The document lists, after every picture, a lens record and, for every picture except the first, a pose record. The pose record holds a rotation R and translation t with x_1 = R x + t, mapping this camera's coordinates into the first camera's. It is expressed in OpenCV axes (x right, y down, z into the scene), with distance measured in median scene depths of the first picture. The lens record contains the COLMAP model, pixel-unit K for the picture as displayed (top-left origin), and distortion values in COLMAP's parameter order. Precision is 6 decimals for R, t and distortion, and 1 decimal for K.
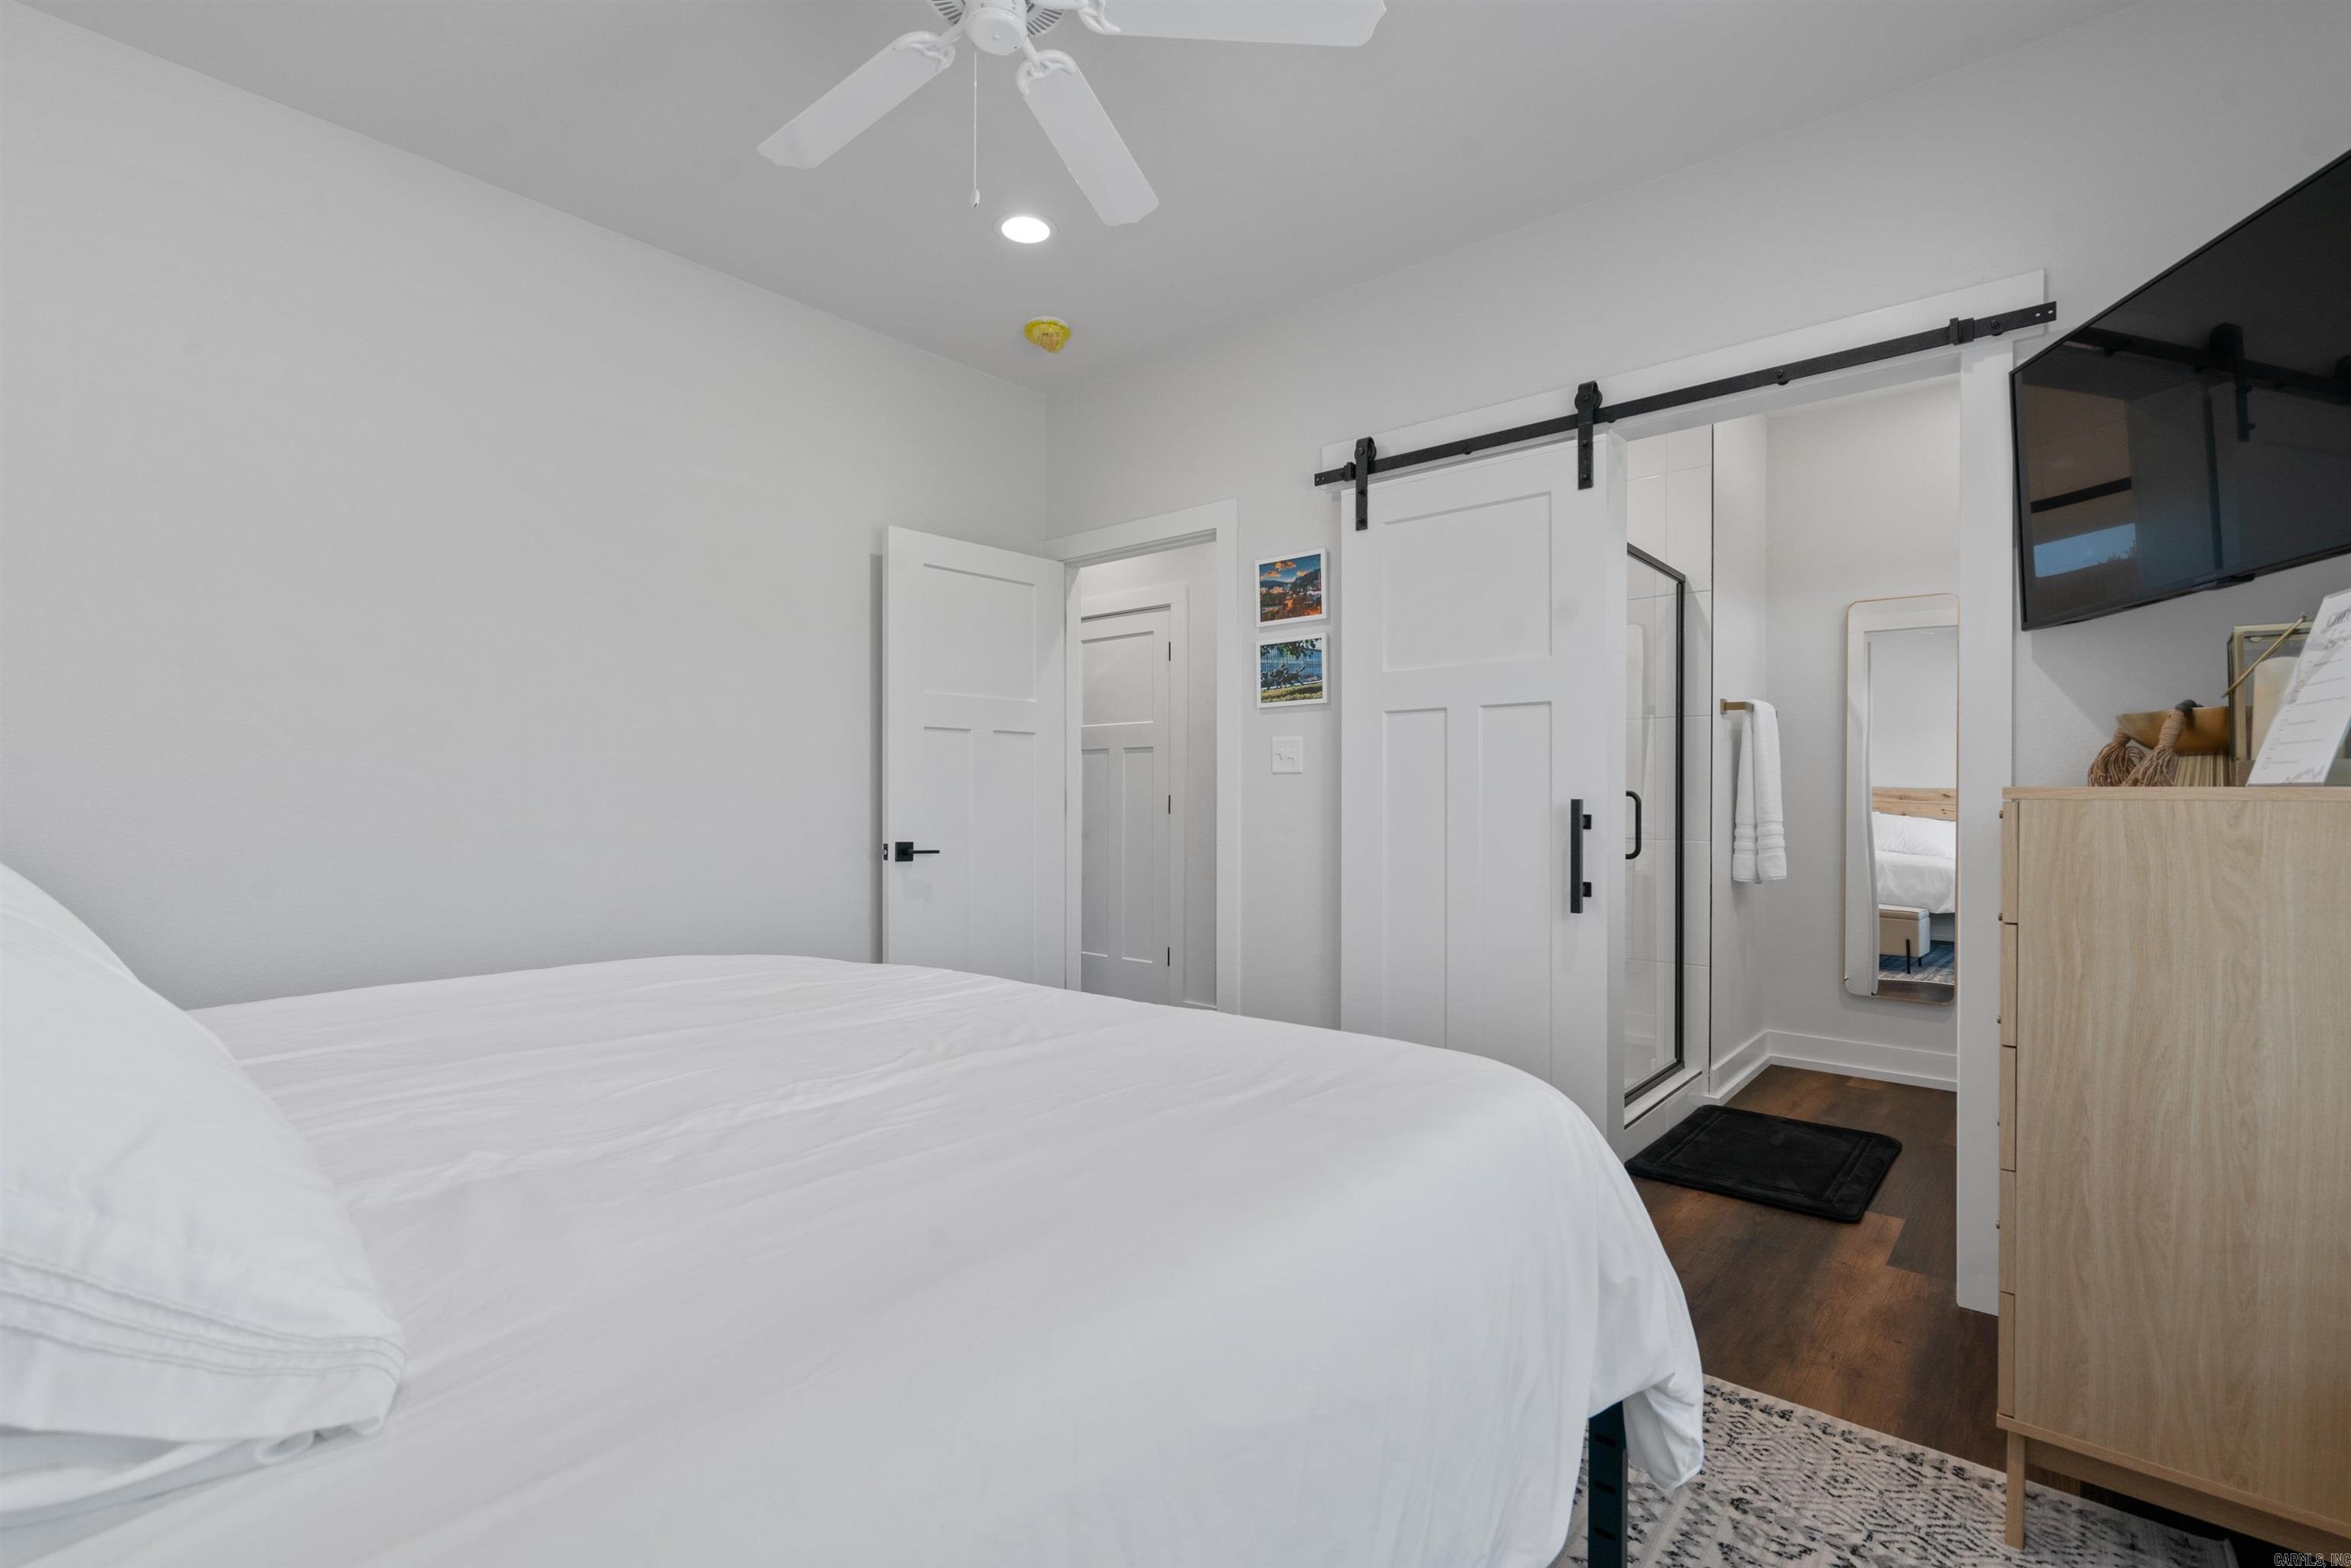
lens RADIAL K [[1065.5, 0, 1169.2], [0, 1065.5, 792.9], [0, 0, 1]] dist [-0.002119, 0.000805]
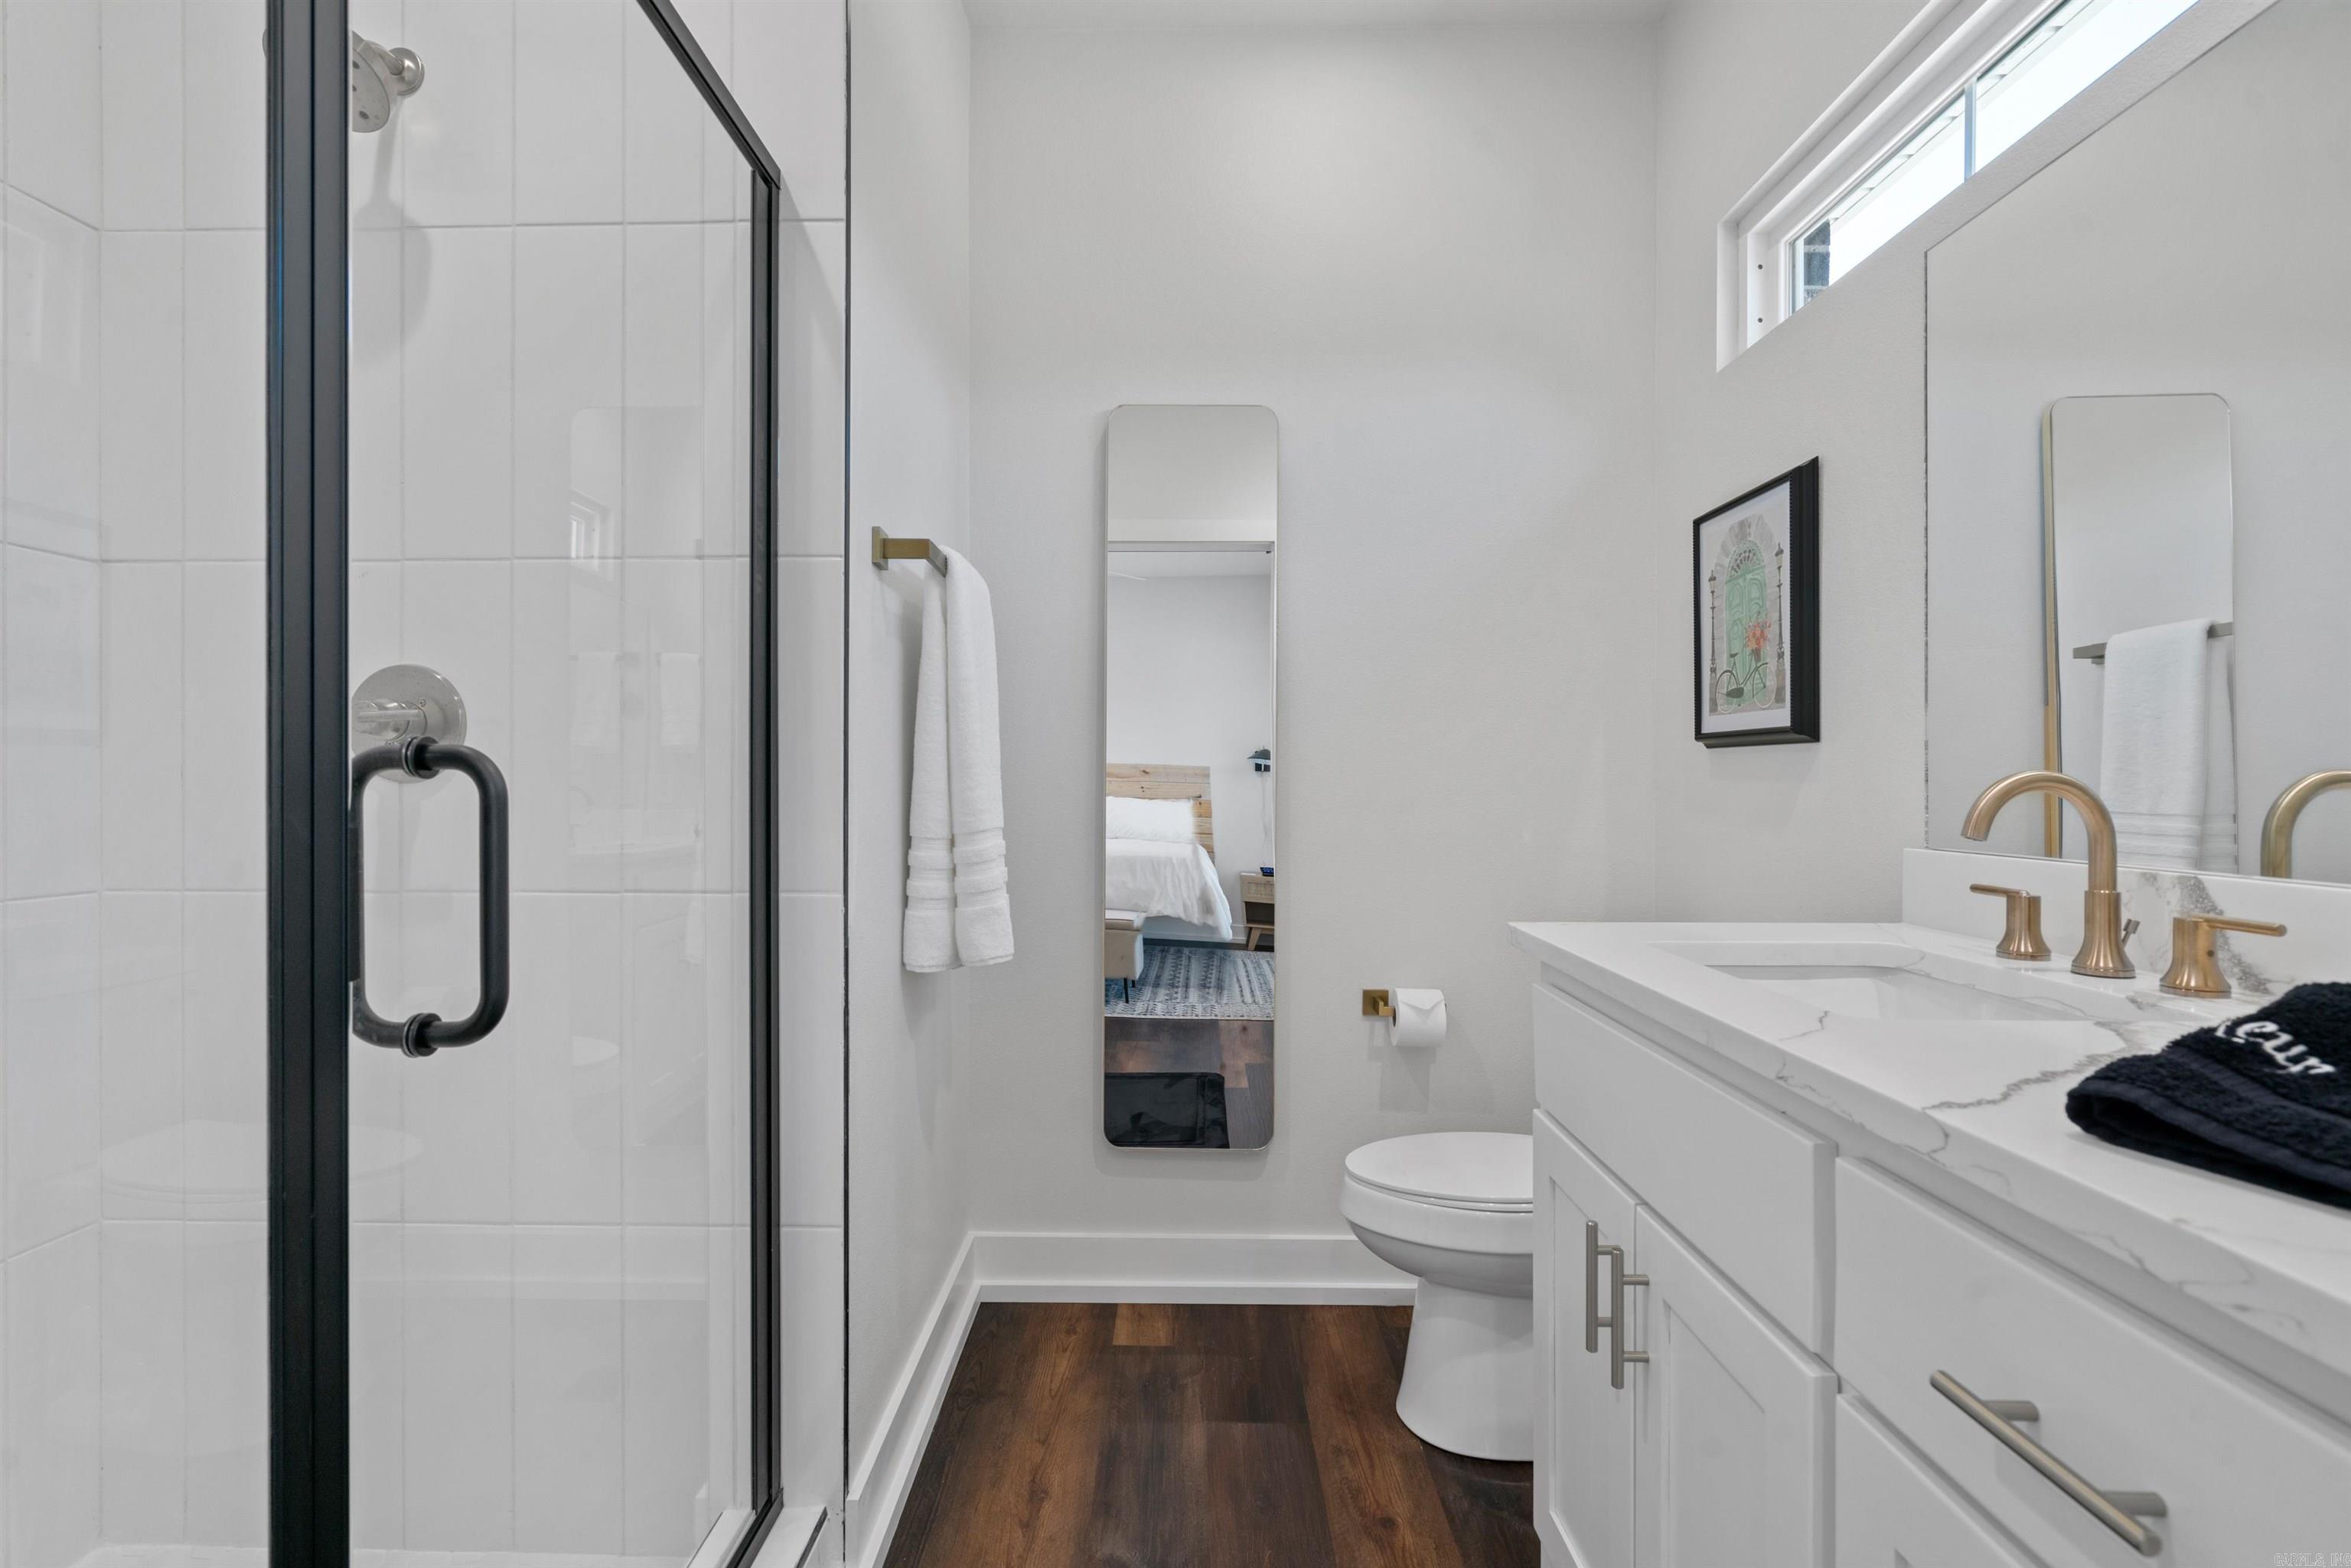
lens RADIAL K [[1072.4, 0, 1160.7], [0, 1072.4, 776.5], [0, 0, 1]] dist [-0.000503, 0.000721]
pose [[0.765197, -0.004488, 0.643781, 0.334926], [0.001942, 0.999987, 0.004662, 0.002622], [-0.643793, -0.002317, 0.765196, 0.611493]]
